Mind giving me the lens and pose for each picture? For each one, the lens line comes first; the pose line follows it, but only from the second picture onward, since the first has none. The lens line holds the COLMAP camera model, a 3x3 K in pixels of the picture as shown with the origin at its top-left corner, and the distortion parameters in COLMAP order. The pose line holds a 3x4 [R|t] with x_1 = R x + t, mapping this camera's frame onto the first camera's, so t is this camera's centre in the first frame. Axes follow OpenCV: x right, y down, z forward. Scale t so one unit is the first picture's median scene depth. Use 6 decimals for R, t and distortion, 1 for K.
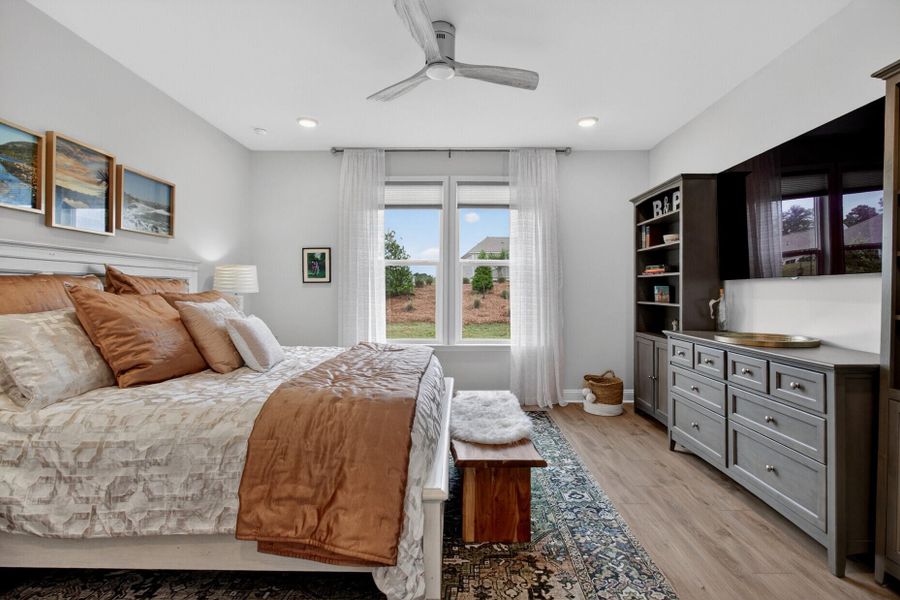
lens RADIAL K [[404.9, 0, 450.0], [0, 404.9, 300.0], [0, 0, 1]] dist [0.000712, 0.000899]
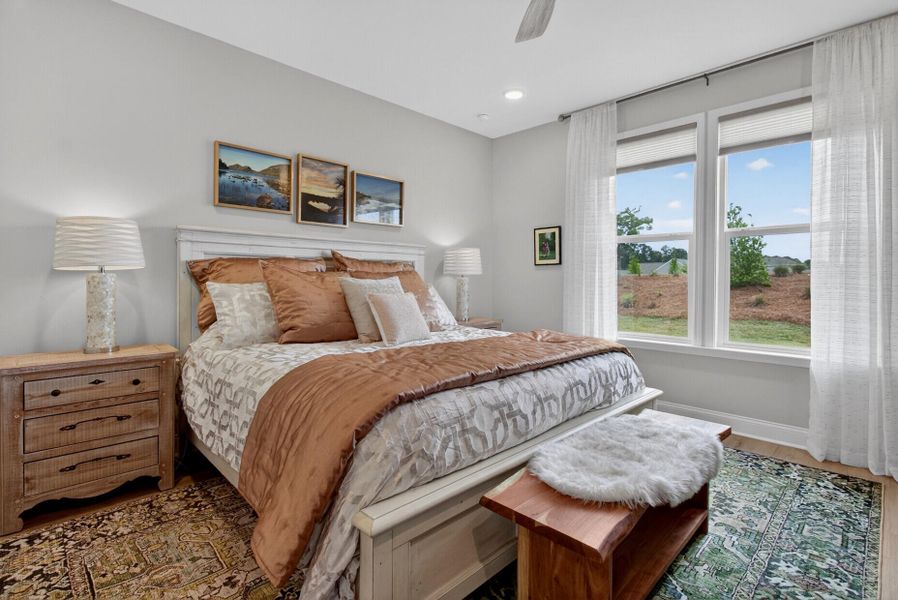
lens RADIAL K [[418.8, 0, 454.3], [0, 418.8, 284.2], [0, 0, 1]] dist [-0.000864, 0.001826]
pose [[0.737489, 0.009305, -0.675295, 0.190745], [-0.017925, 0.999823, -0.005800, 0.012574], [0.675121, 0.016382, 0.737525, 0.170008]]
